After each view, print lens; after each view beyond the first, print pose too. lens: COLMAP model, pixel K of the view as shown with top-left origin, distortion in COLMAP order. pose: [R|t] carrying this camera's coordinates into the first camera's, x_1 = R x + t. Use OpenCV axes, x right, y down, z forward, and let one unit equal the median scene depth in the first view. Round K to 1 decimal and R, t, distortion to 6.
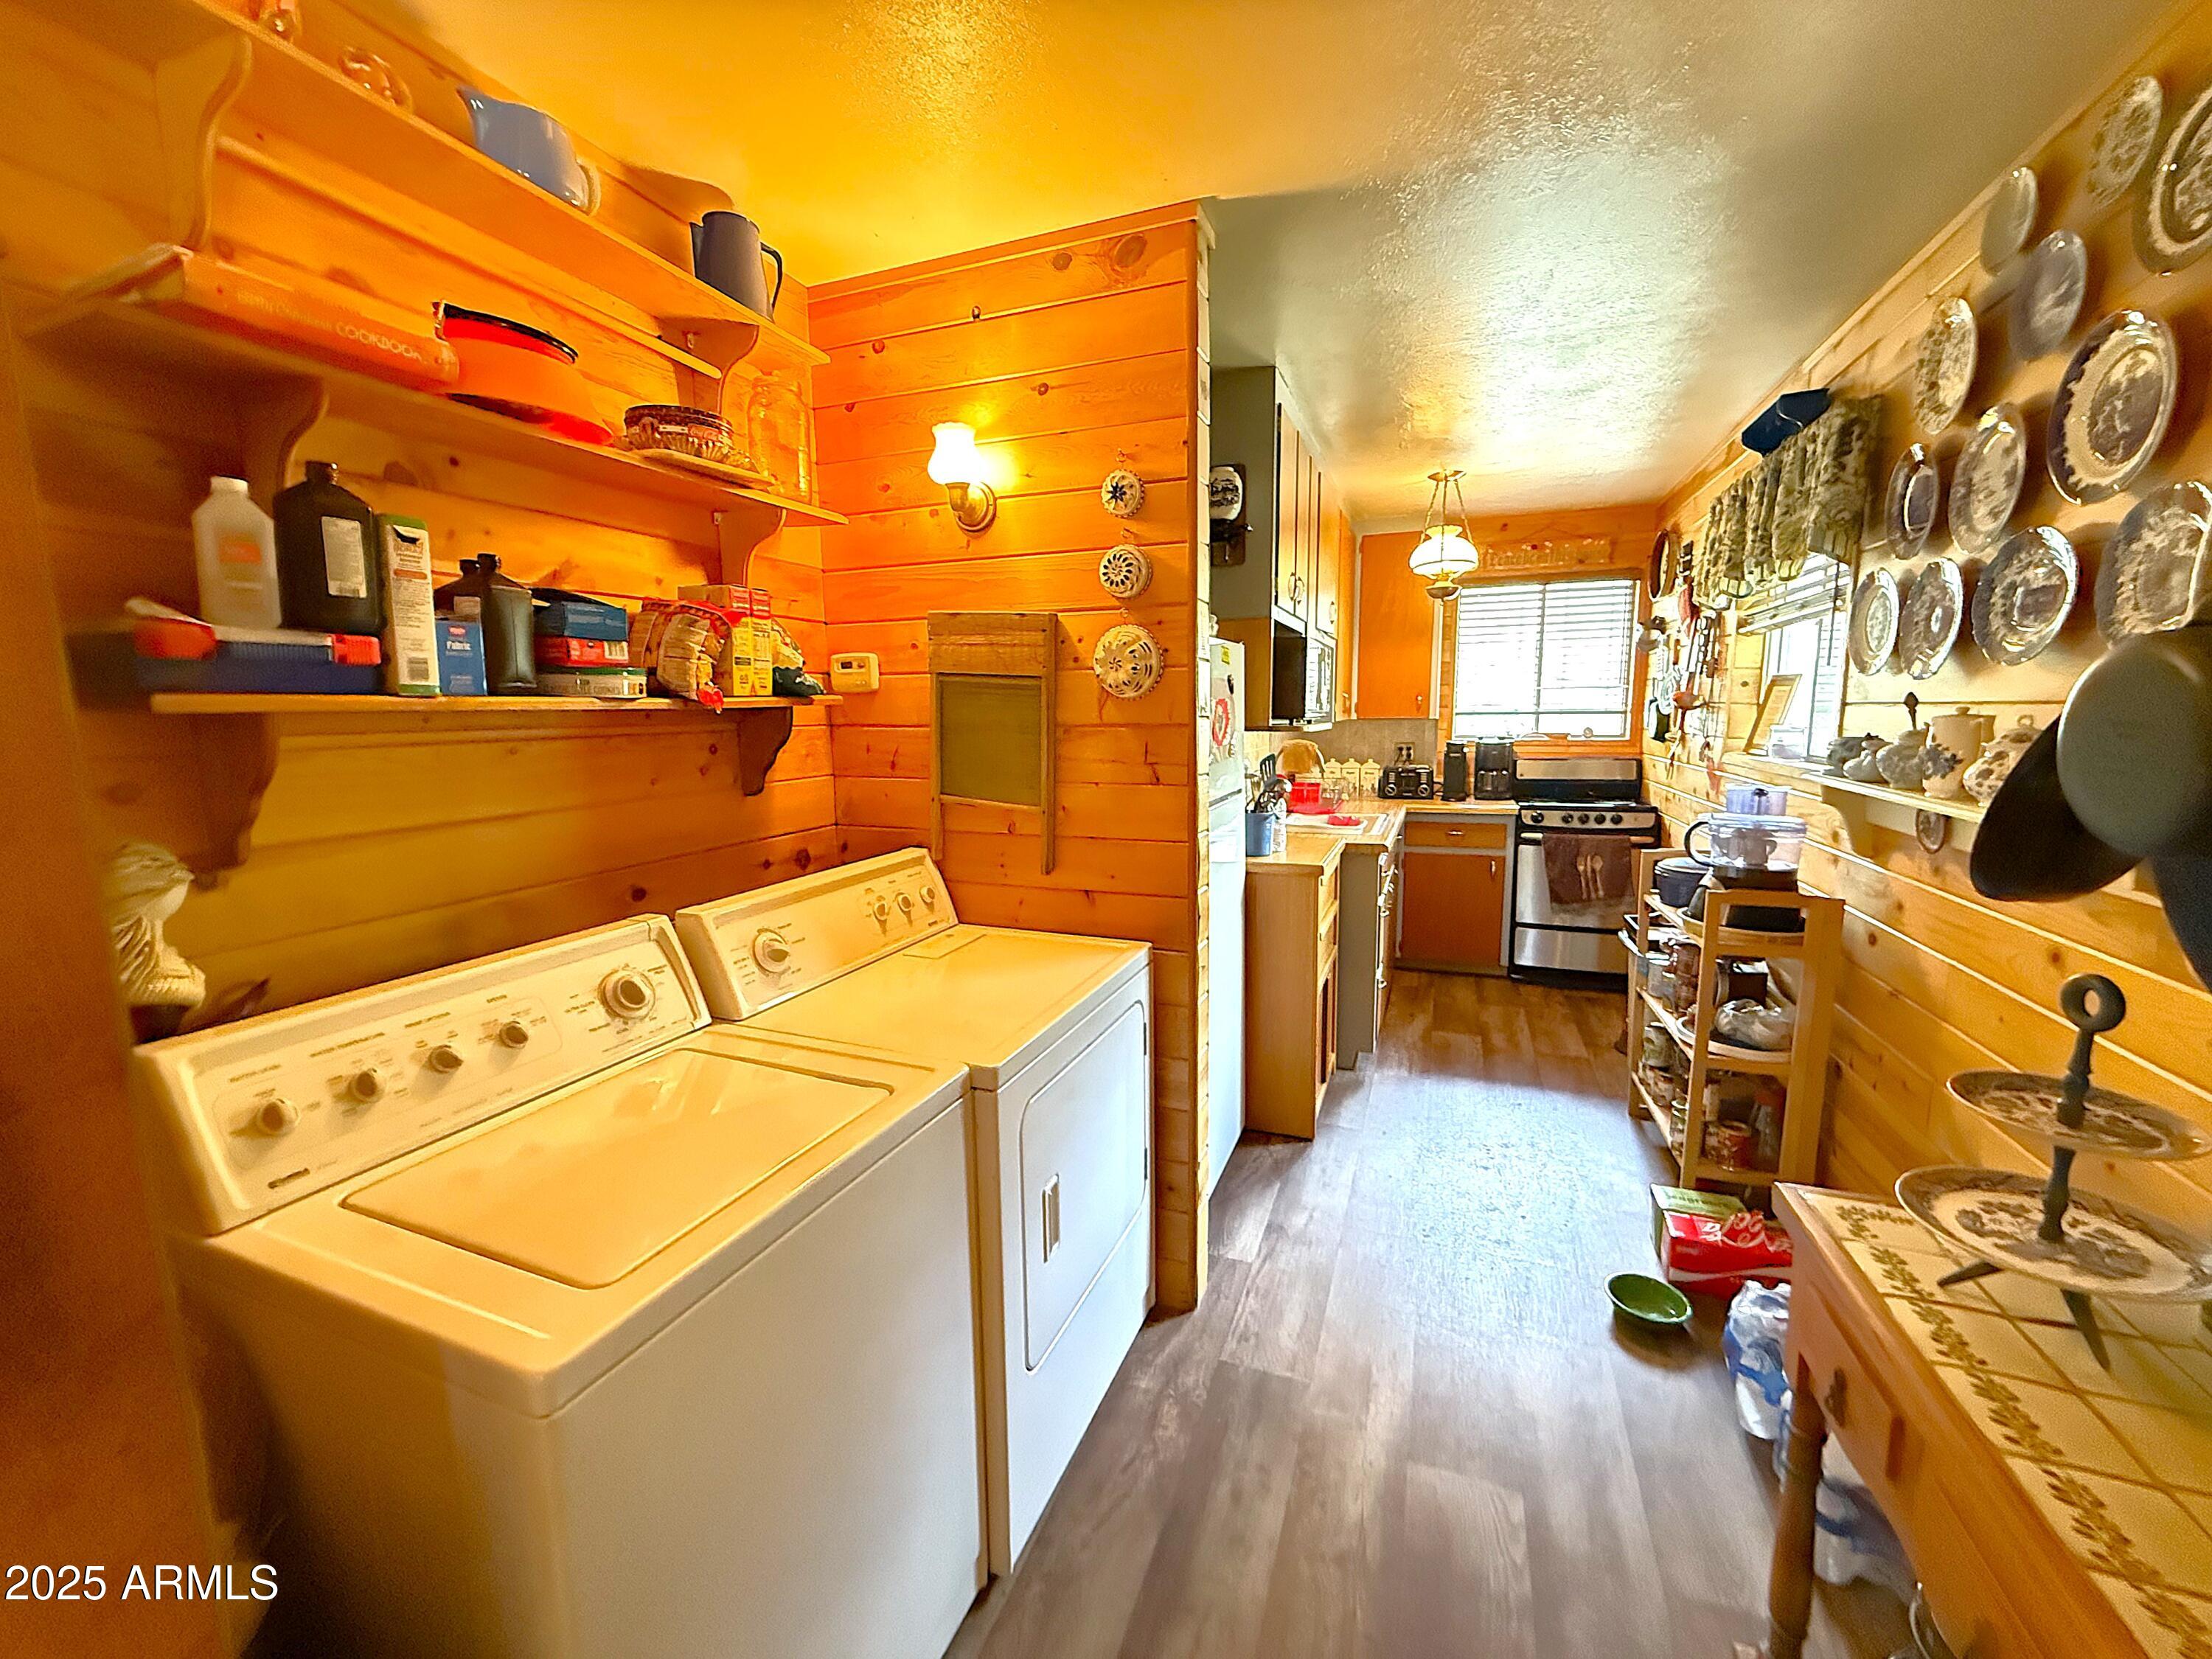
lens RADIAL K [[876.4, 0, 1104.7], [0, 876.4, 832.4], [0, 0, 1]] dist [0.000273, 0.000329]
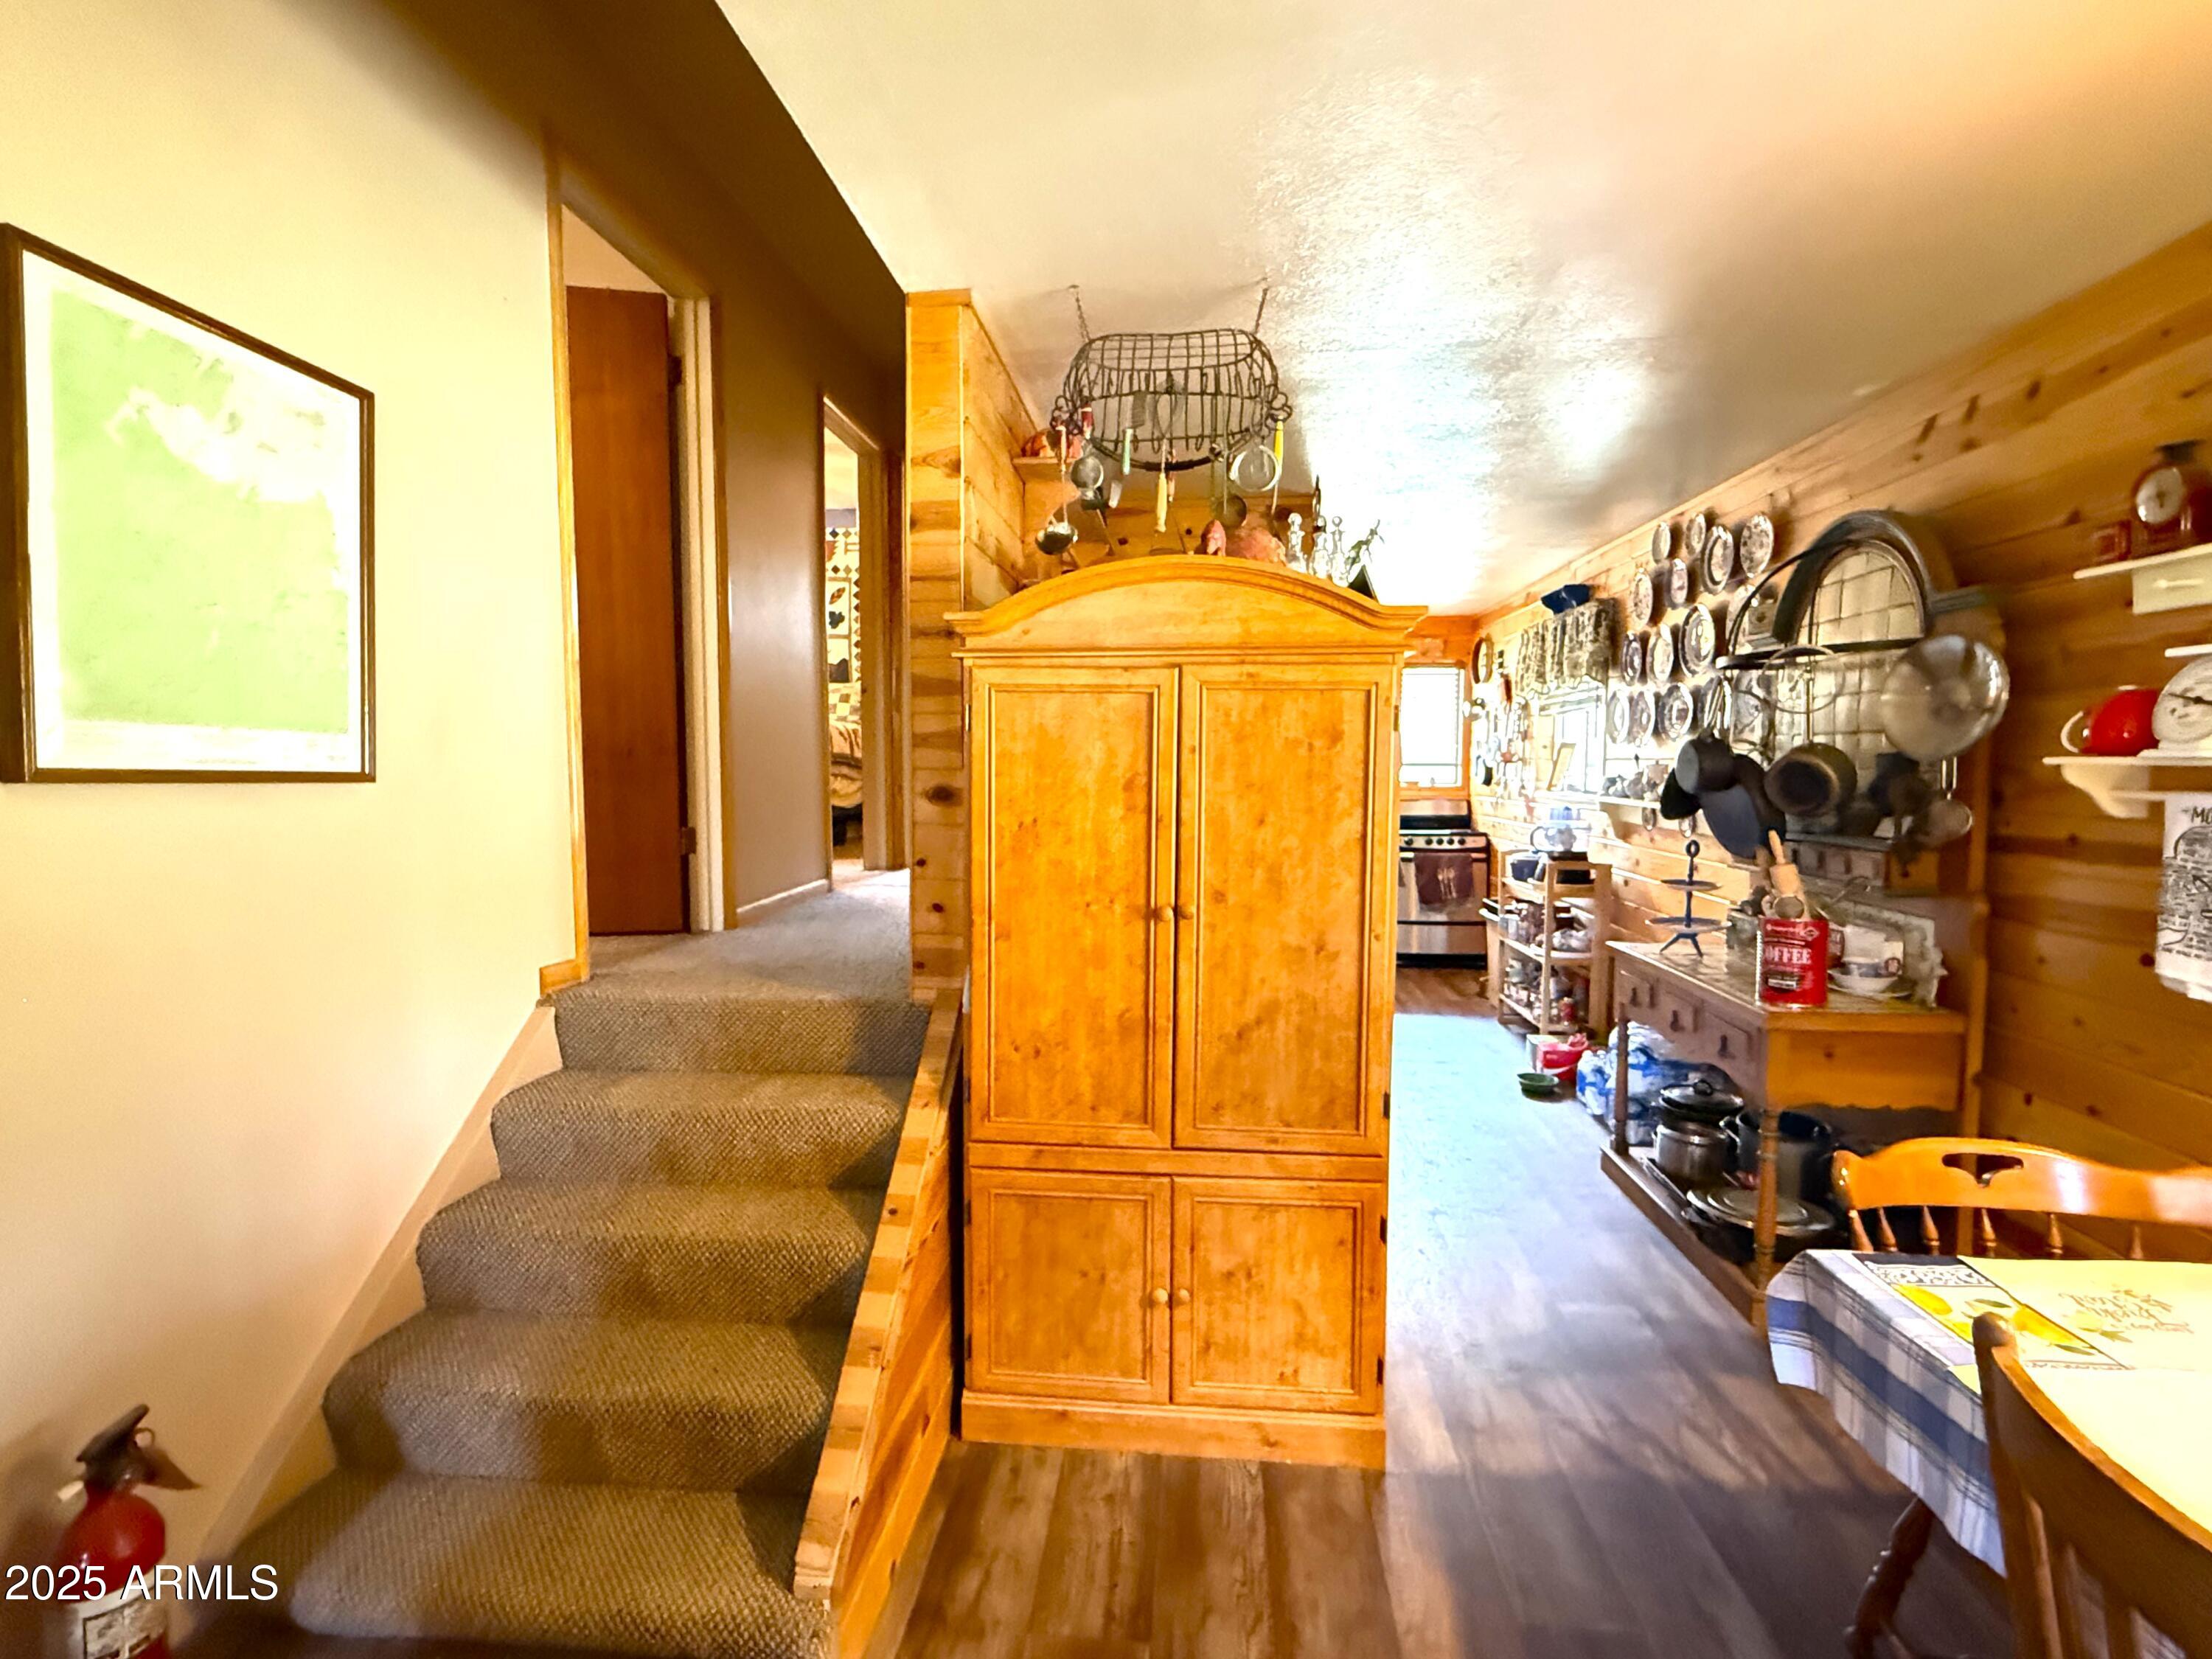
lens RADIAL K [[1045.5, 0, 1103.9], [0, 1045.5, 836.1], [0, 0, 1]] dist [-0.001282, -0.000128]
pose [[0.961343, -0.004989, 0.275308, -0.433541], [0.023863, 0.997584, -0.065248, 0.074085], [-0.274317, 0.069296, 0.959139, -0.450641]]
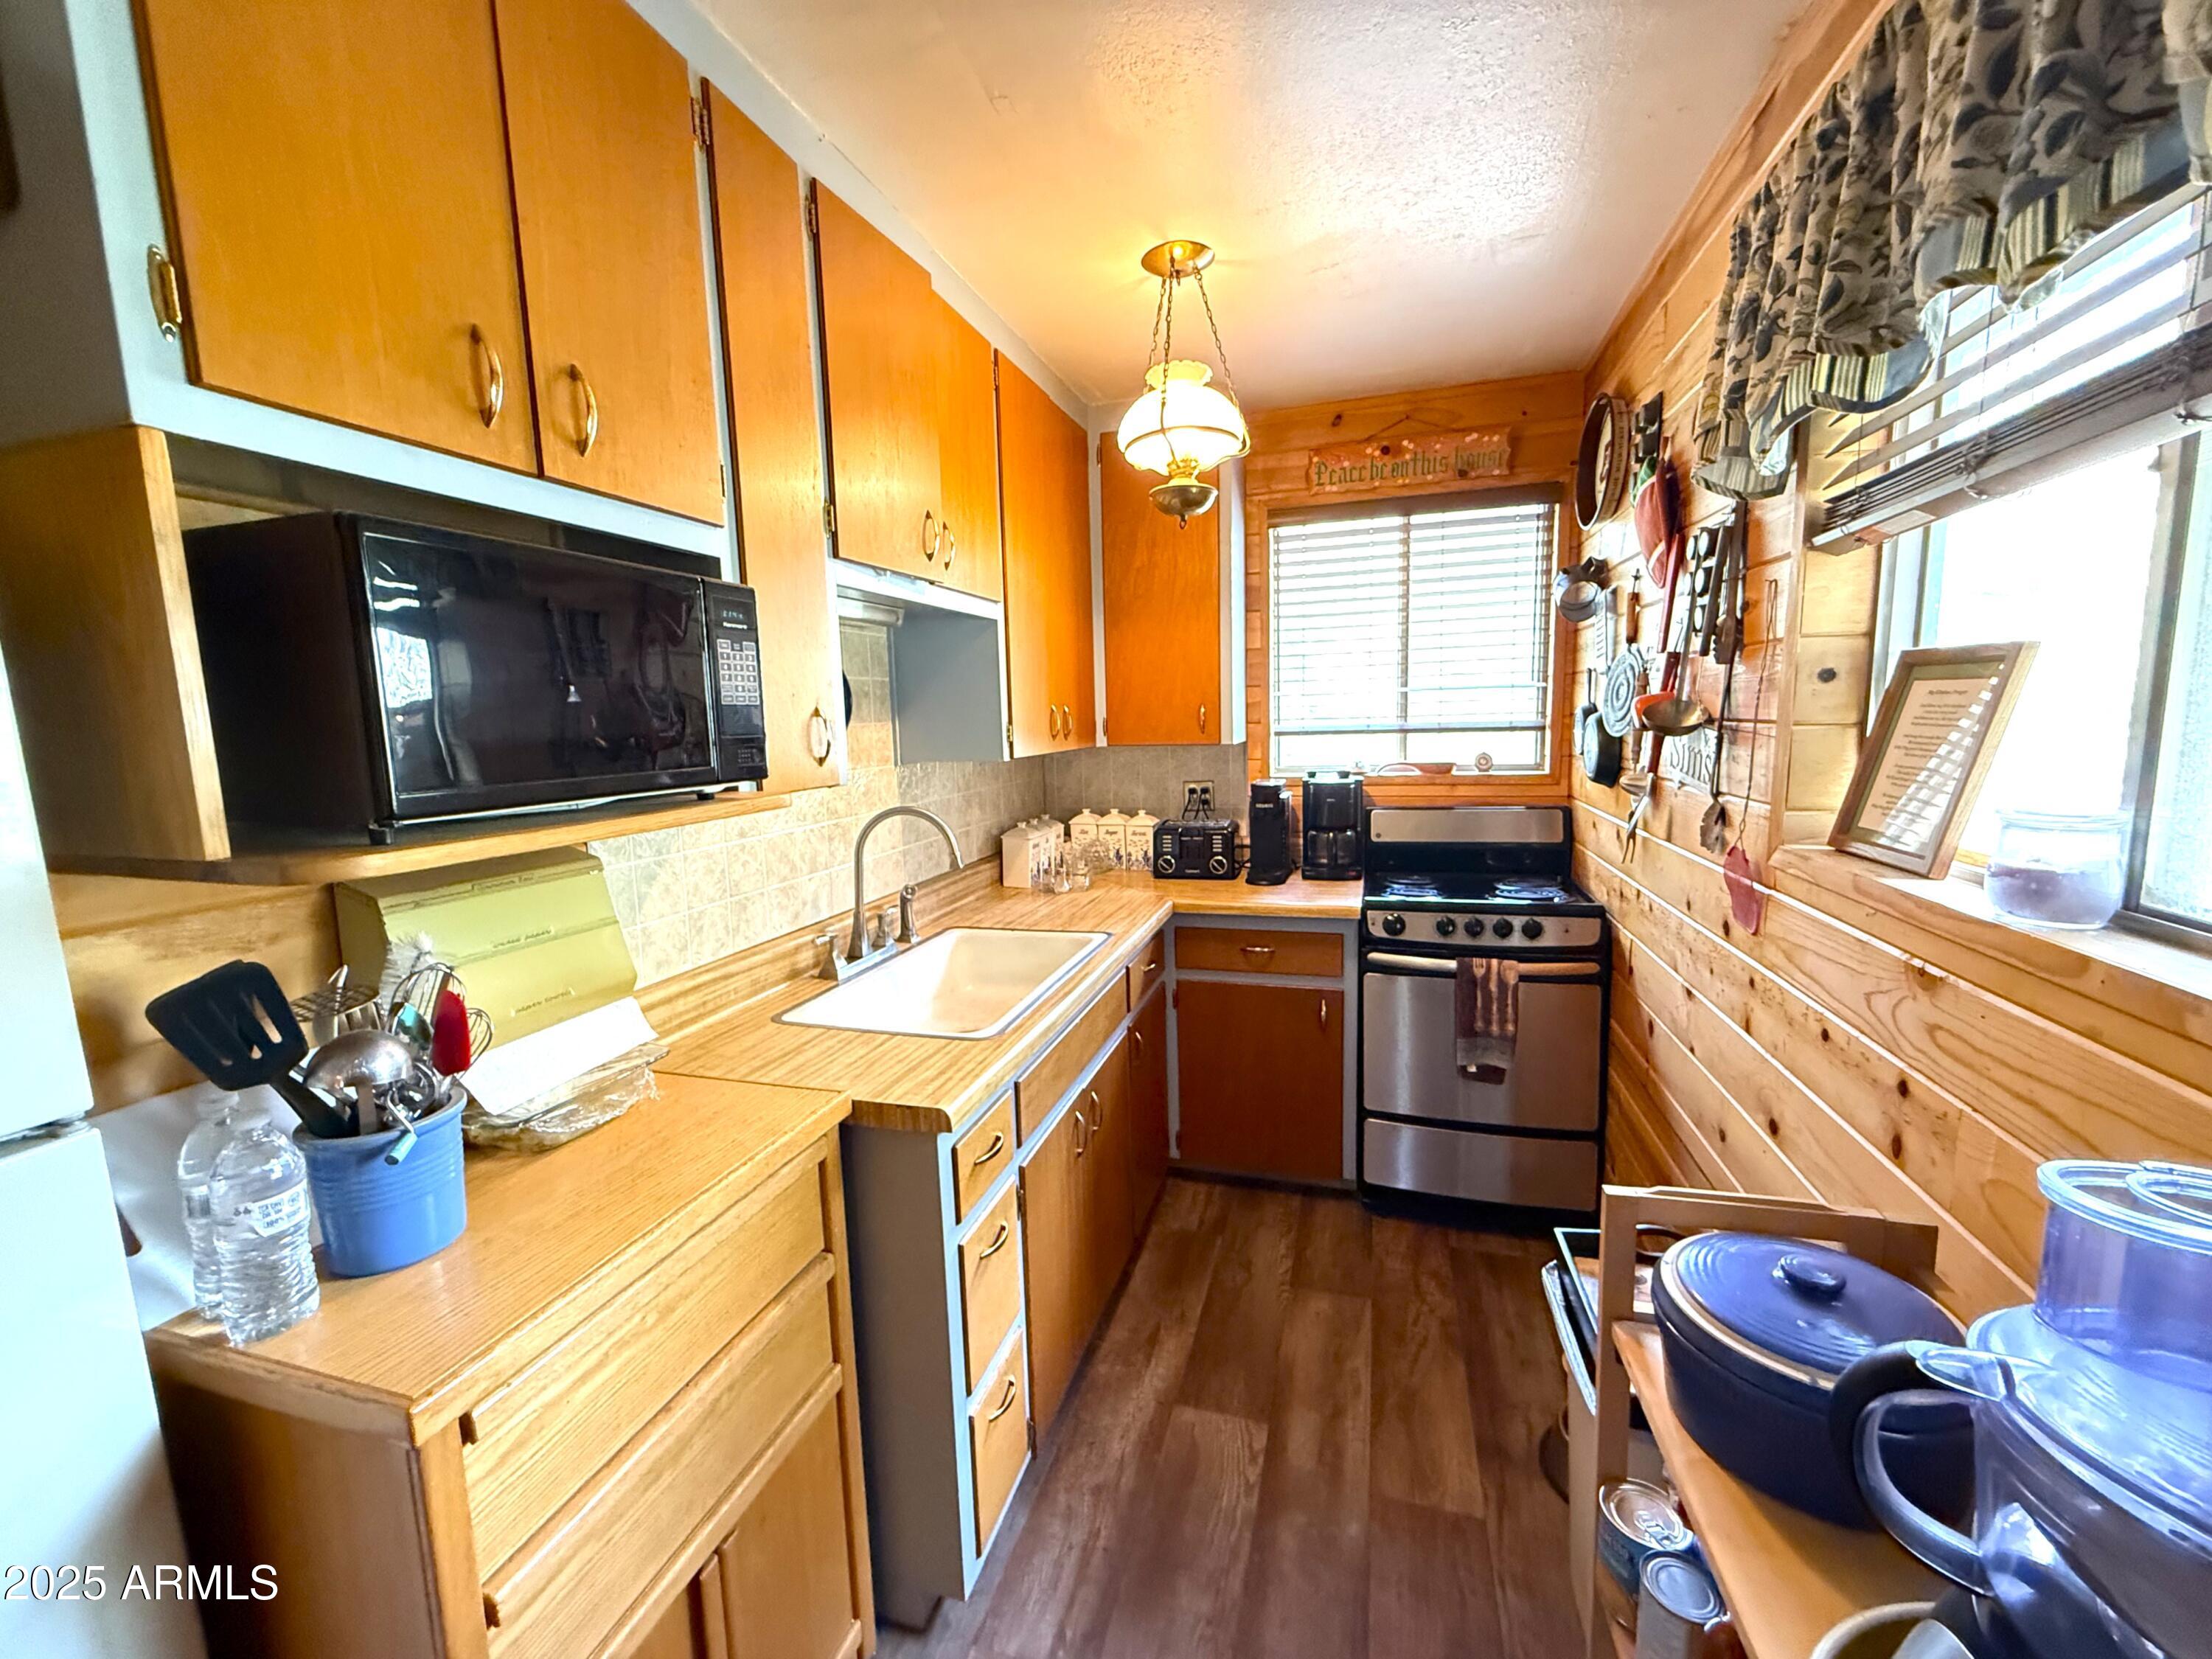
lens RADIAL K [[876.4, 0, 1104.7], [0, 876.4, 832.4], [0, 0, 1]] dist [0.000273, 0.000329]
pose [[0.997216, -0.026128, 0.069836, 0.296434], [0.026466, 0.999642, -0.003928, -0.083552], [-0.069708, 0.005765, 0.997551, 0.498187]]
